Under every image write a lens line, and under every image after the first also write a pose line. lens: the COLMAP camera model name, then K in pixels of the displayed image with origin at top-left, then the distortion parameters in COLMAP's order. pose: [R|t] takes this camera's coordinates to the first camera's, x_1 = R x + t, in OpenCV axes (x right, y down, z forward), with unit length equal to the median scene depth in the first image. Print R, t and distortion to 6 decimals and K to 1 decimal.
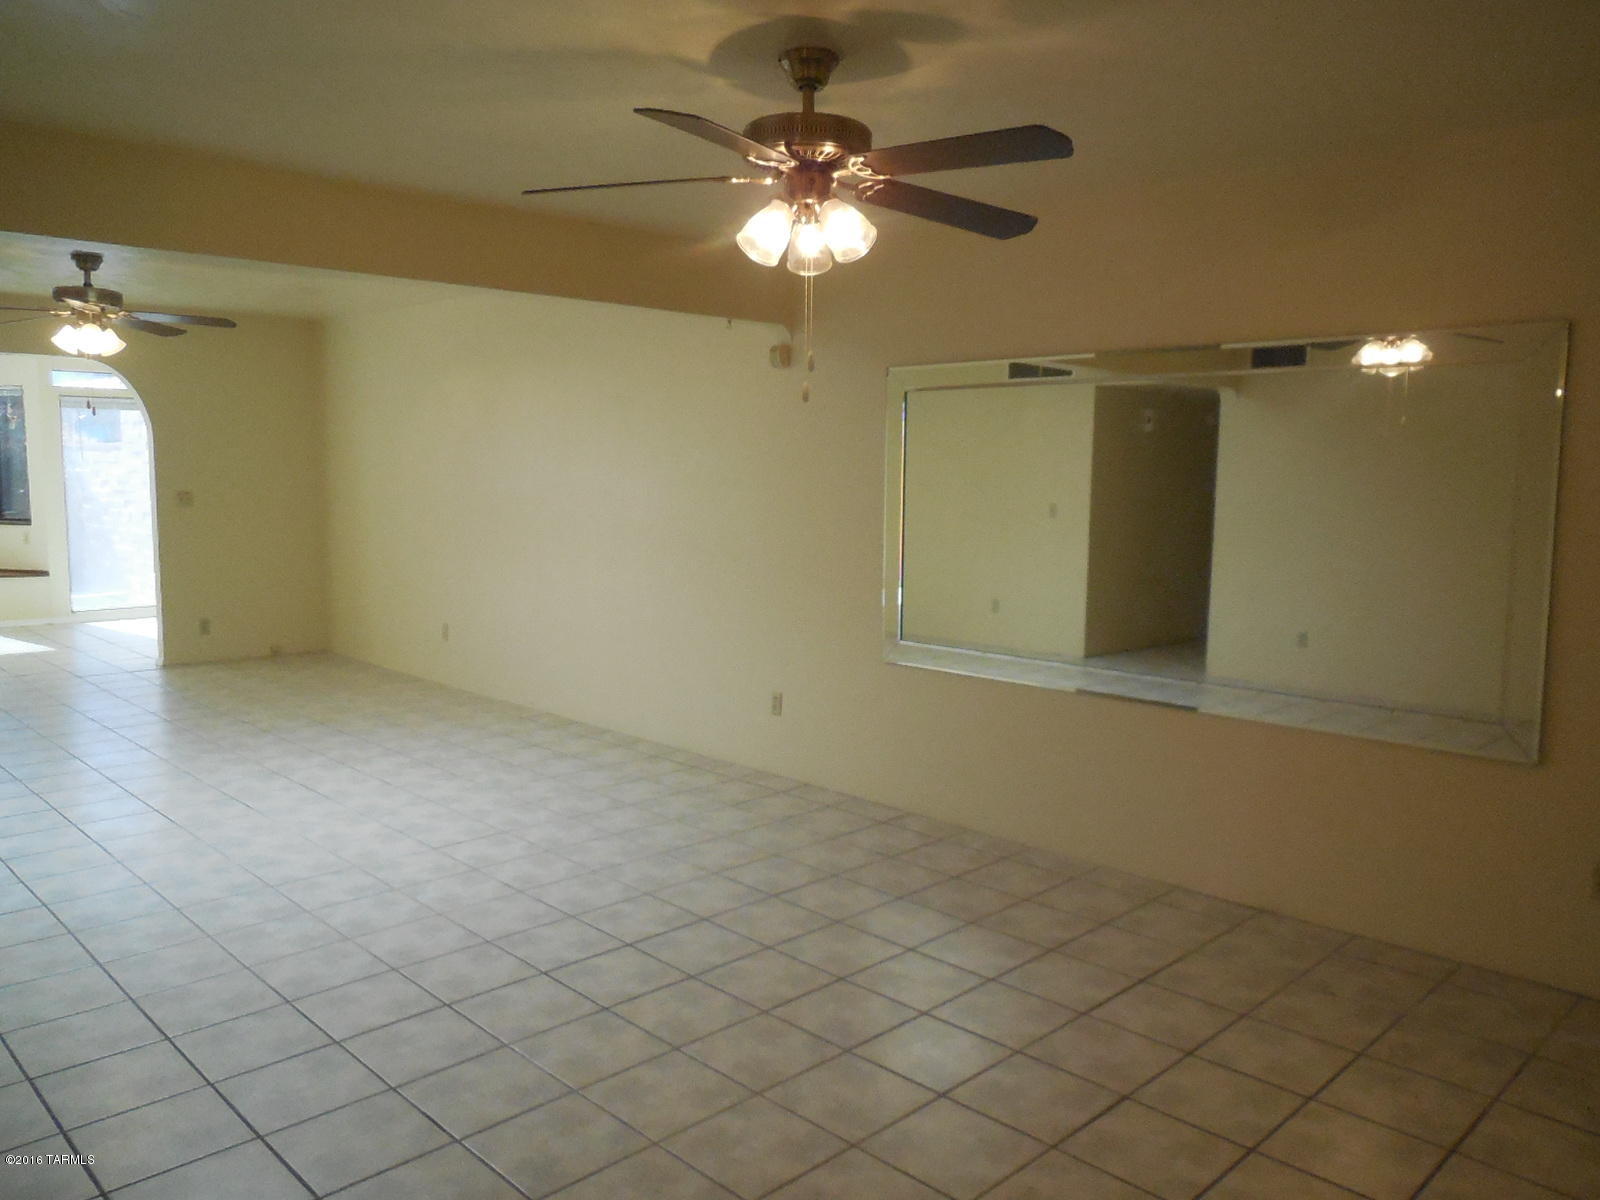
lens RADIAL K [[1203.7, 0, 800.0], [0, 1203.7, 600.0], [0, 0, 1]] dist [-0.014311, 0.010800]
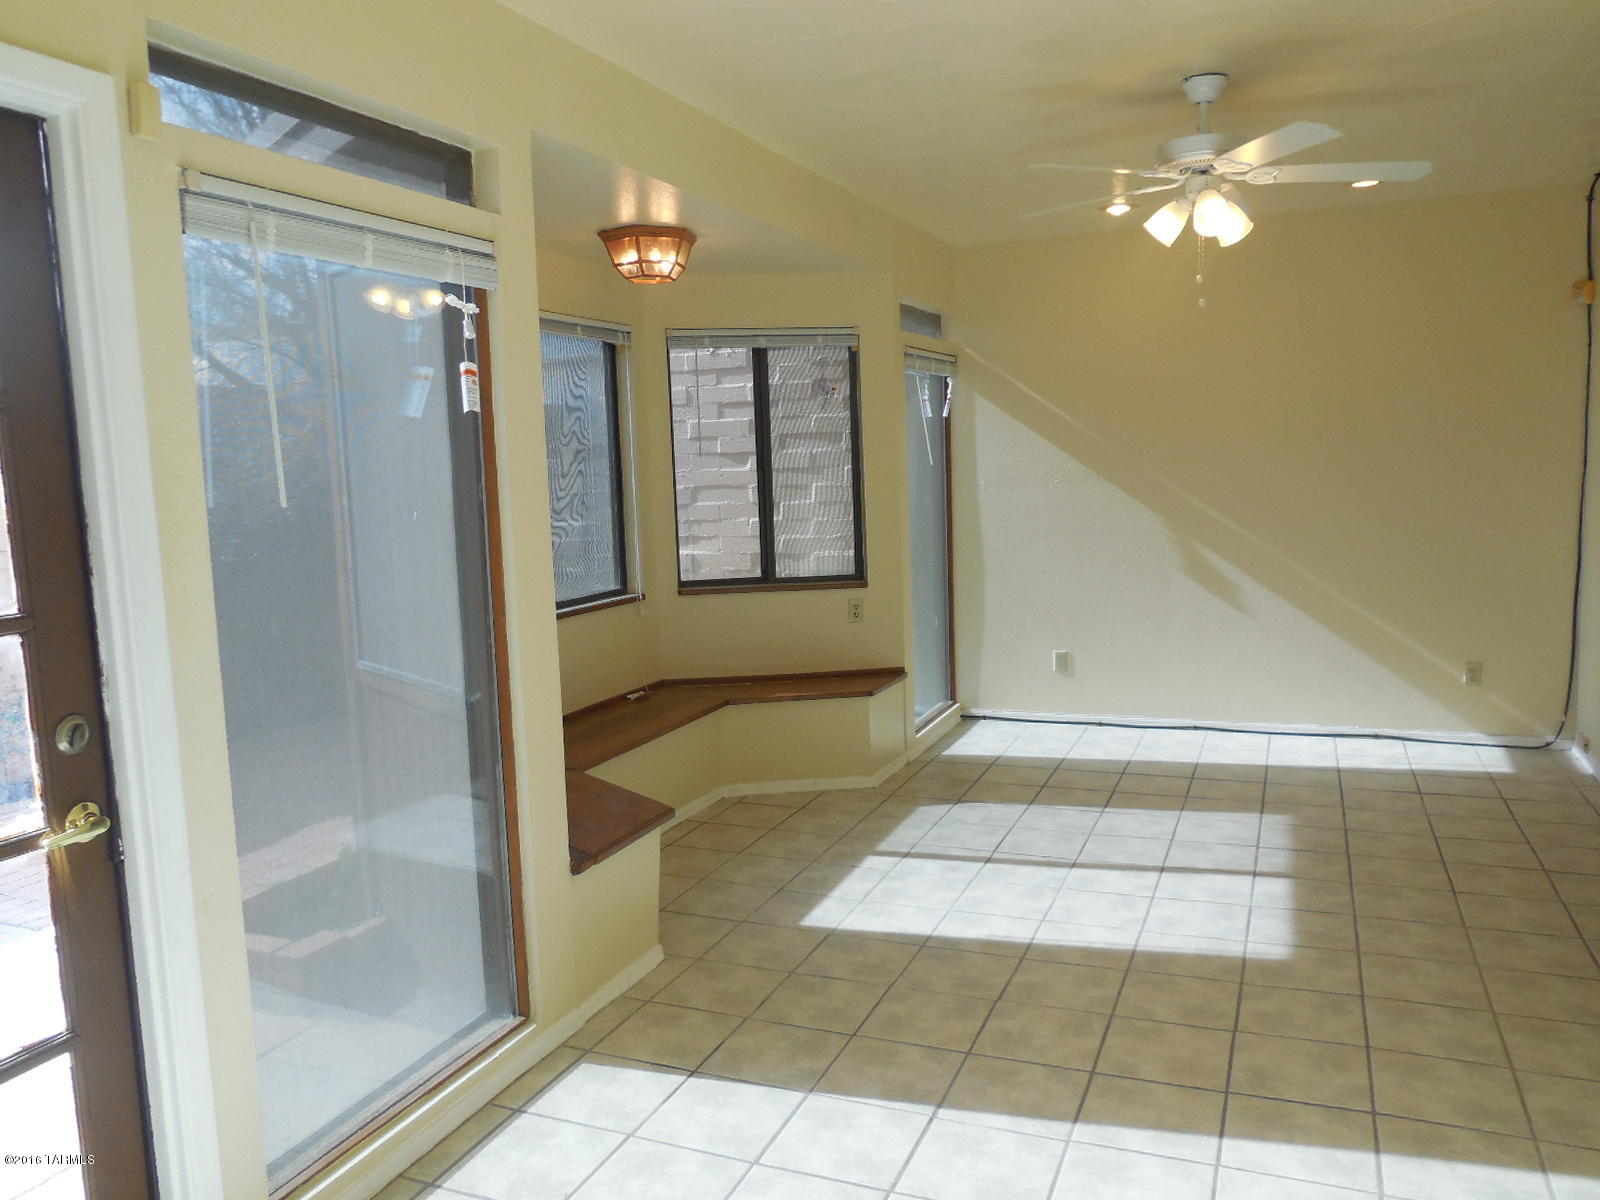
lens RADIAL K [[1203.7, 0, 800.0], [0, 1203.7, 600.0], [0, 0, 1]] dist [-0.014311, 0.010800]
pose [[0.920713, -0.085674, 0.380719, -1.723178], [0.085804, 0.996173, 0.016667, -0.133199], [-0.380689, 0.017322, 0.924541, 1.005600]]
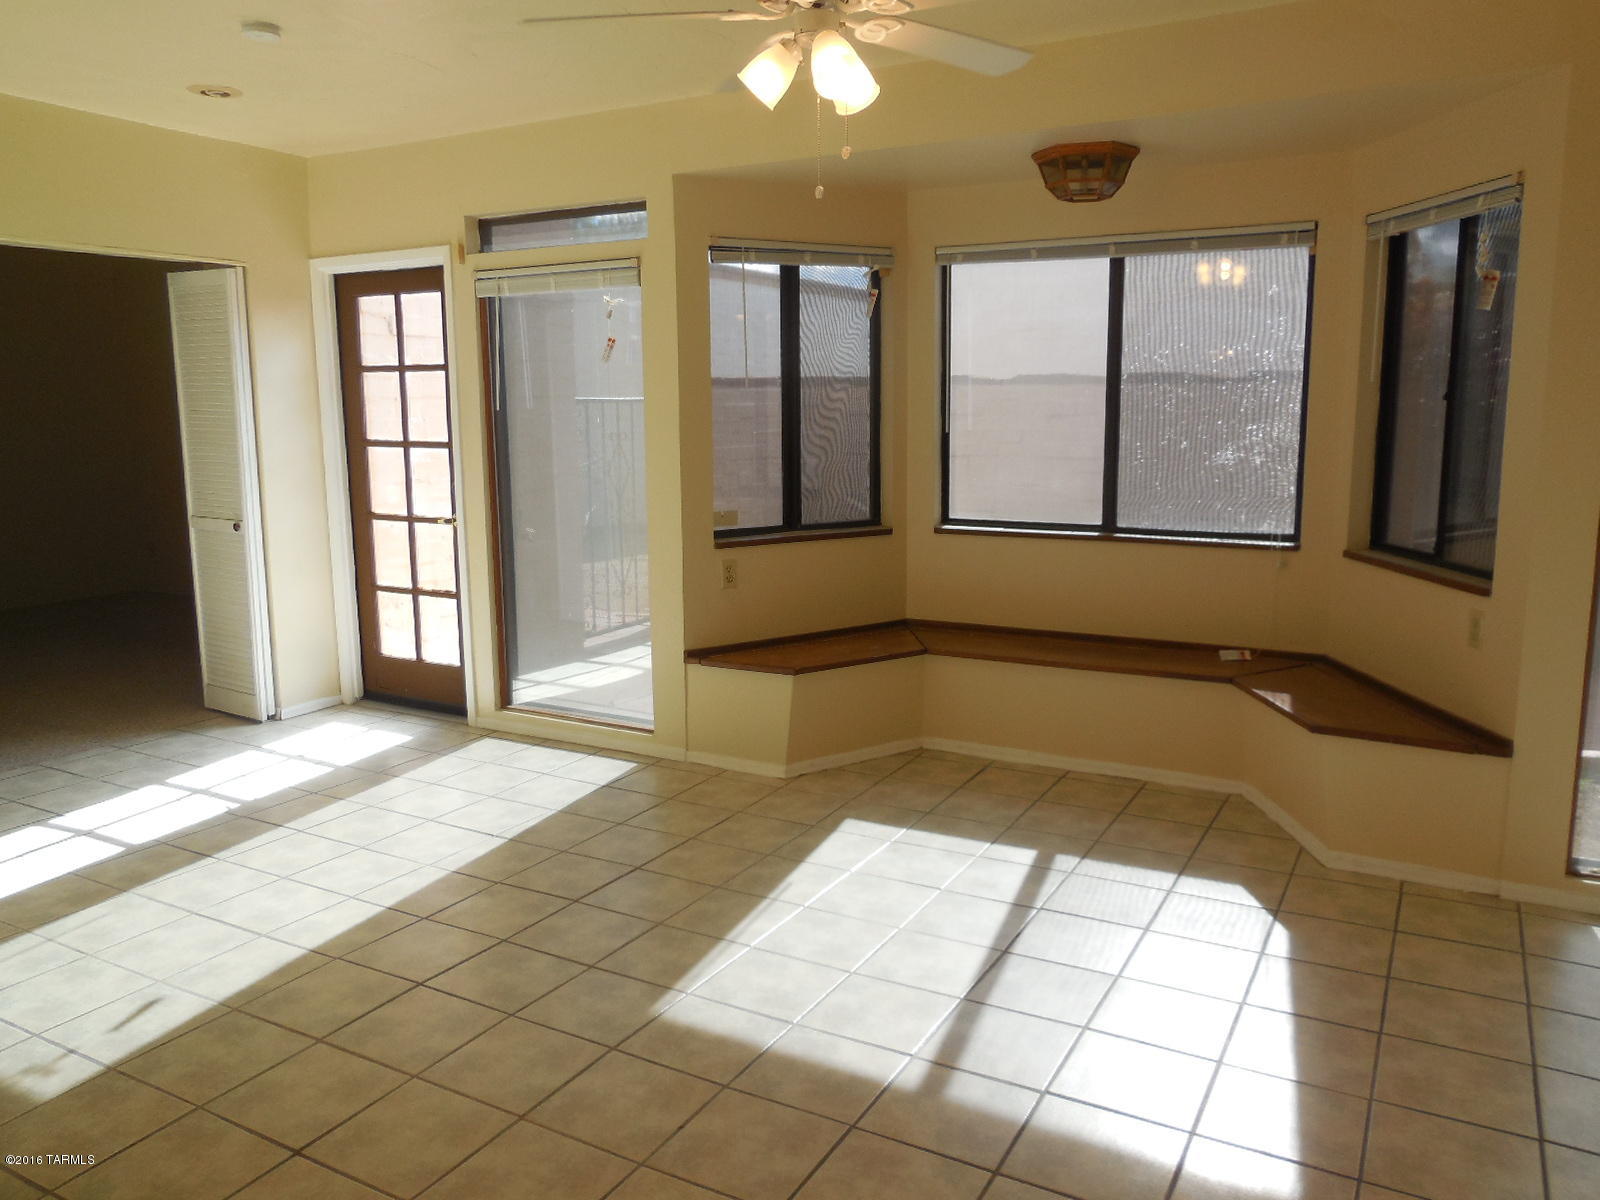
lens RADIAL K [[1203.7, 0, 800.0], [0, 1203.7, 600.0], [0, 0, 1]] dist [-0.014311, 0.010800]
pose [[0.275798, 0.143624, -0.950425, -0.736195], [-0.092931, 0.988126, 0.122354, -0.165931], [0.956713, 0.054579, 0.285870, 1.412238]]
